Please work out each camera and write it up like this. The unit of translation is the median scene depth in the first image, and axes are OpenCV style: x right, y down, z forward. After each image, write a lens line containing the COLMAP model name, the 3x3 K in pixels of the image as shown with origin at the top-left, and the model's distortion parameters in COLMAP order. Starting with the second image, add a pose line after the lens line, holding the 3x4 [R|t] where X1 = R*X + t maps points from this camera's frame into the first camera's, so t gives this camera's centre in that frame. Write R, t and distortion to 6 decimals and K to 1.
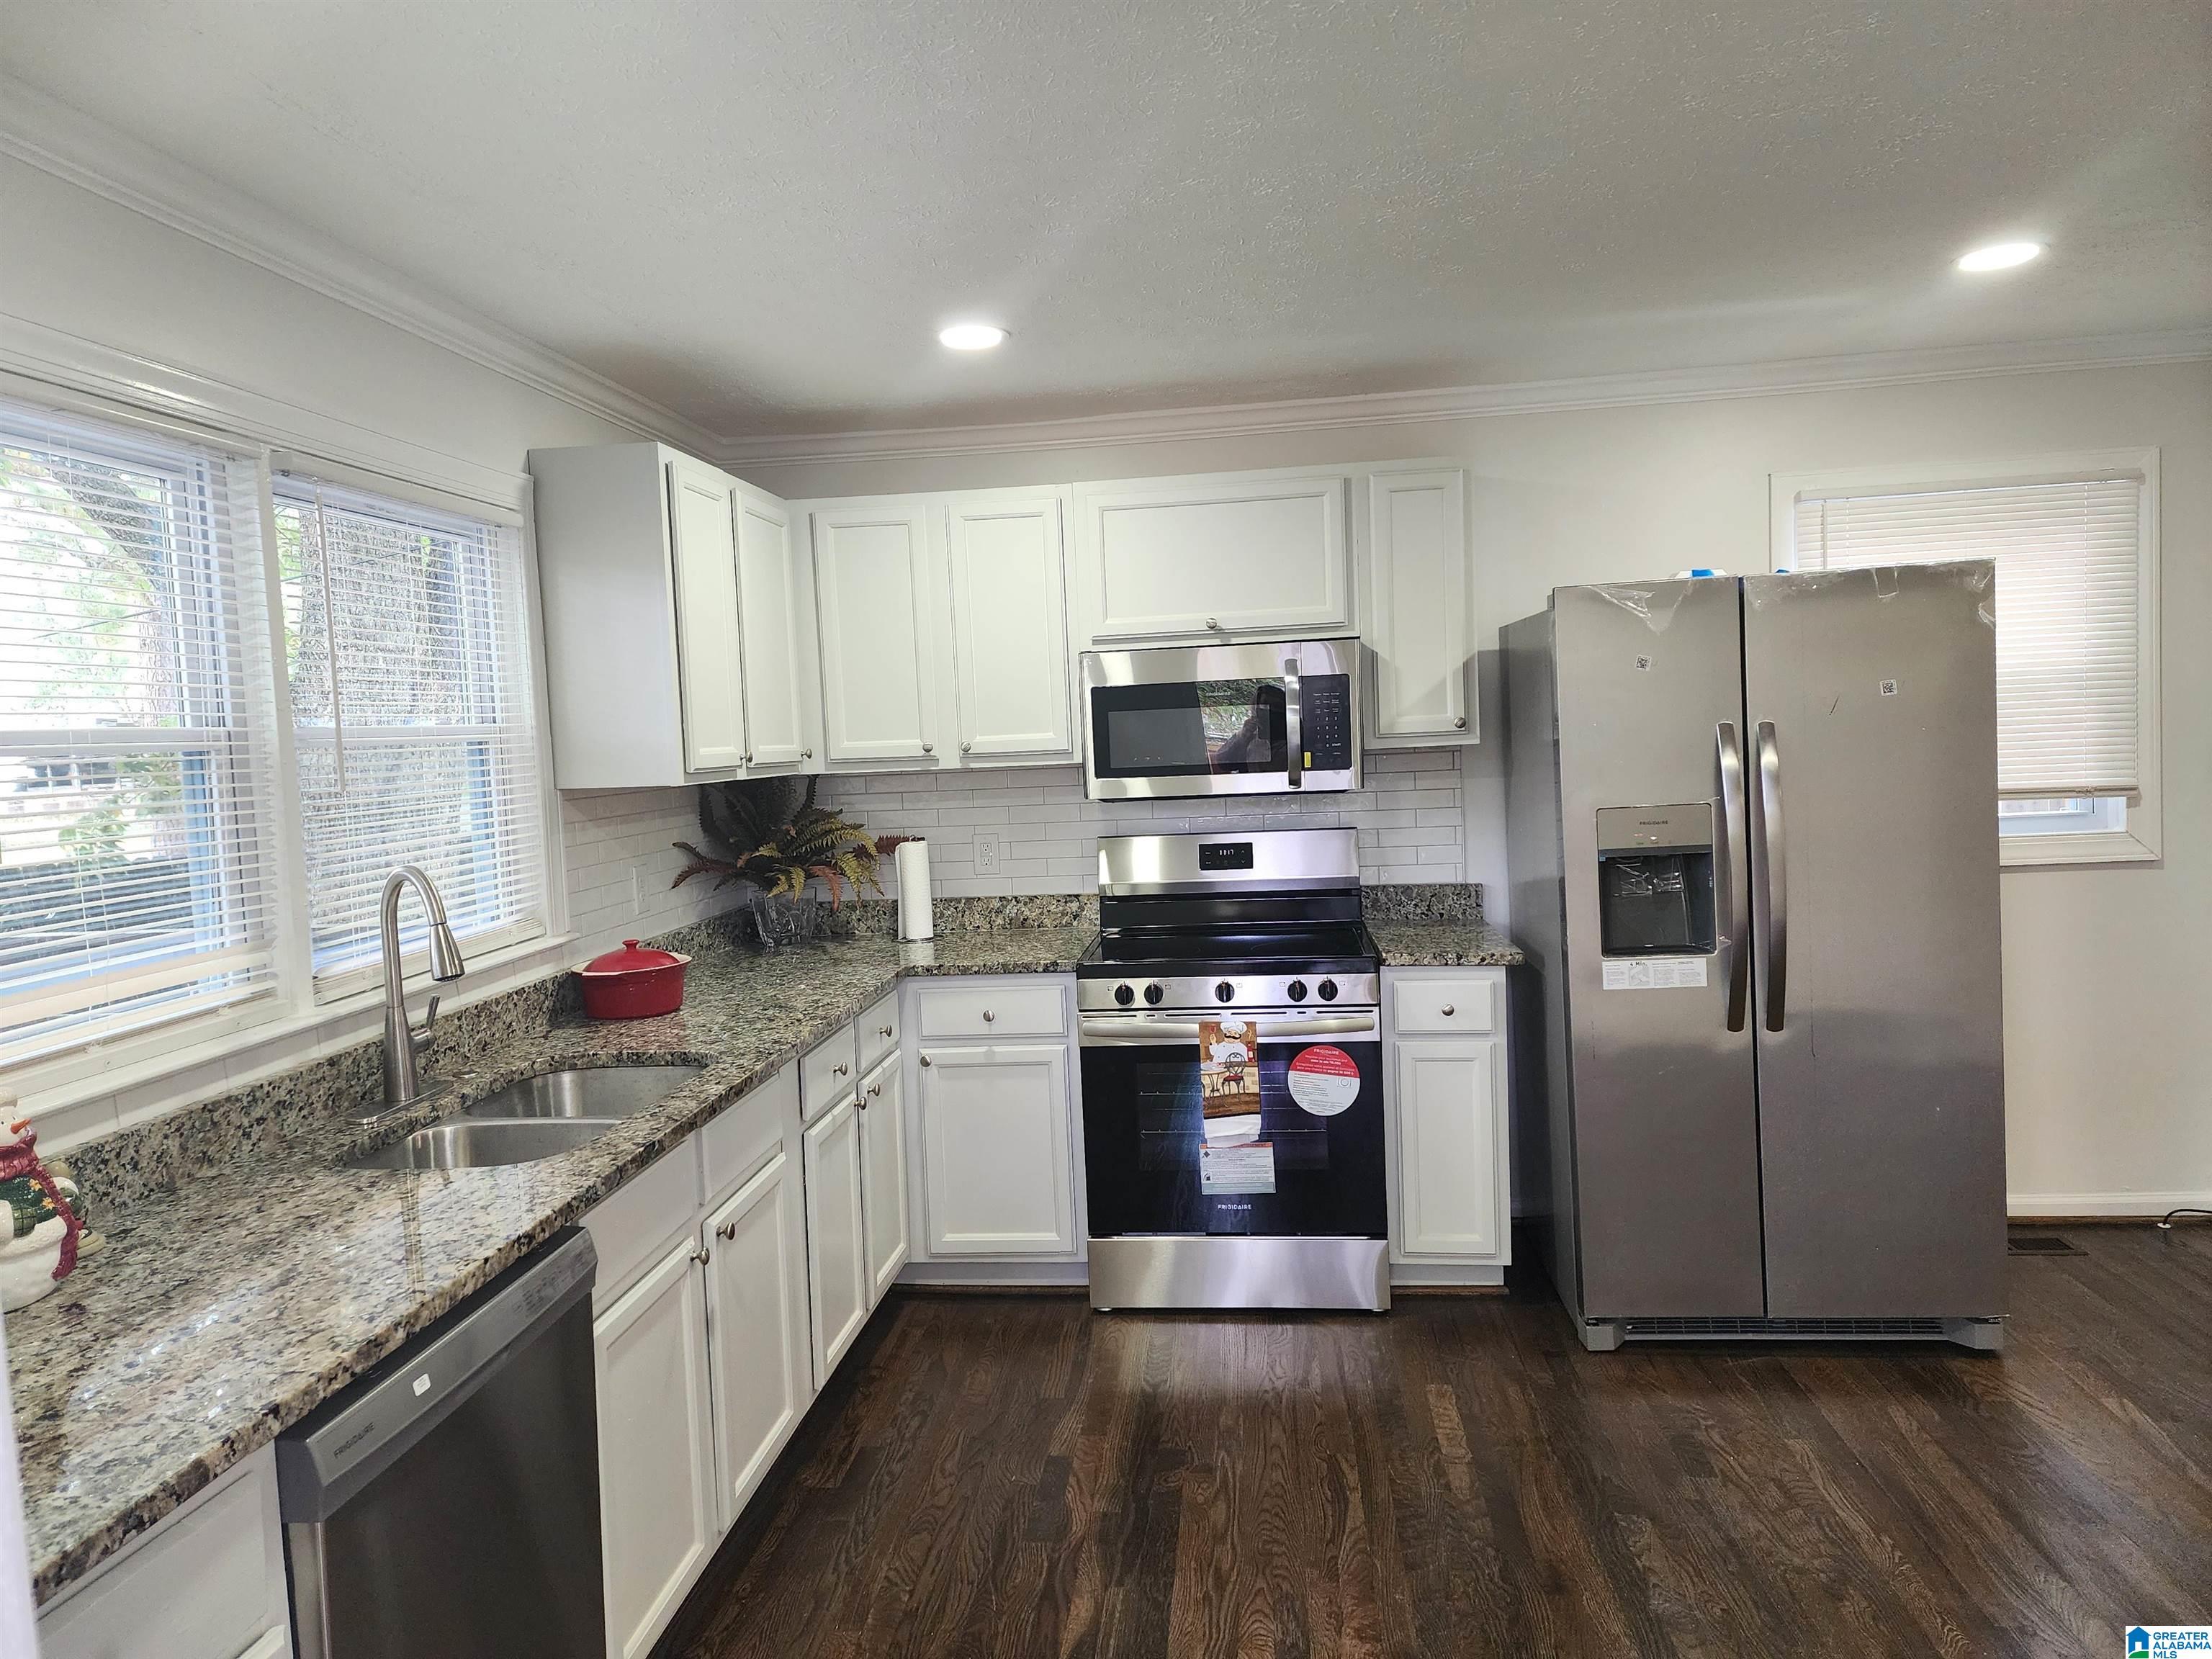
lens RADIAL K [[1470.7, 0, 1111.9], [0, 1470.7, 822.6], [0, 0, 1]] dist [0.096553, -0.083484]
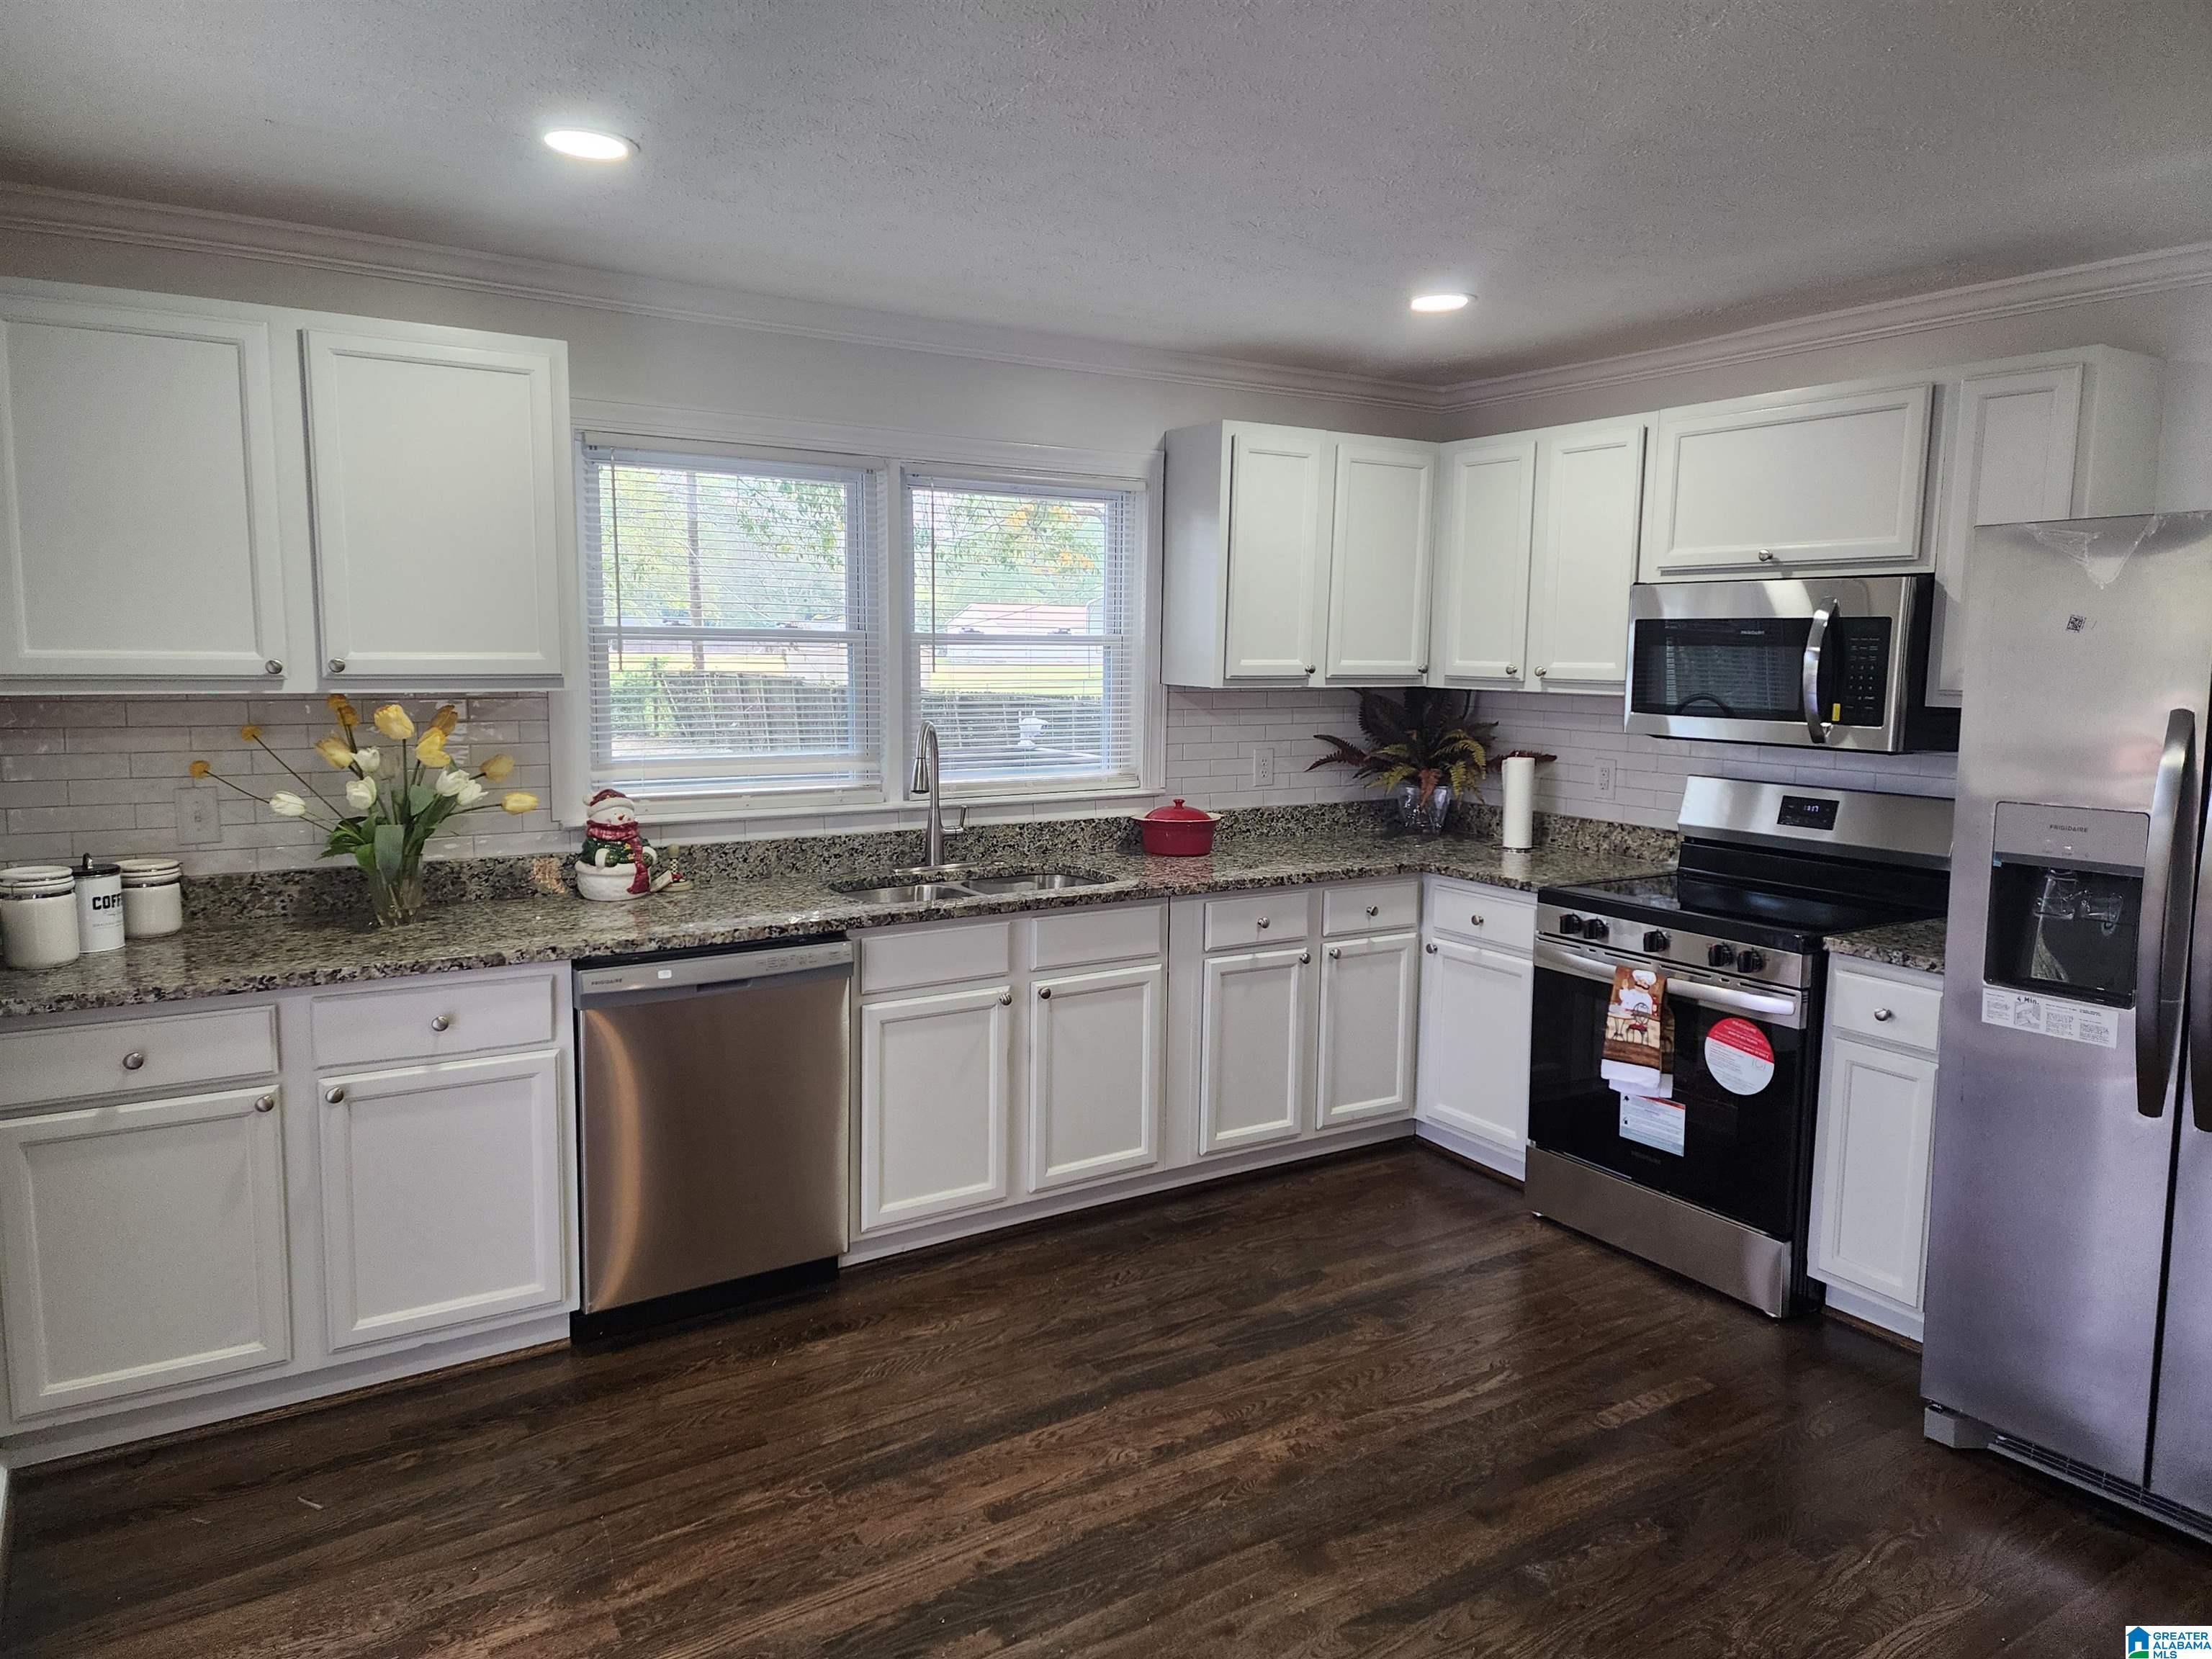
lens RADIAL K [[1470.7, 0, 1111.9], [0, 1470.7, 822.6], [0, 0, 1]] dist [0.096553, -0.083484]
pose [[0.629135, 0.148005, -0.763075, 0.587071], [-0.093076, 0.988986, 0.115084, -0.042429], [0.771704, -0.001380, 0.635981, 0.096584]]
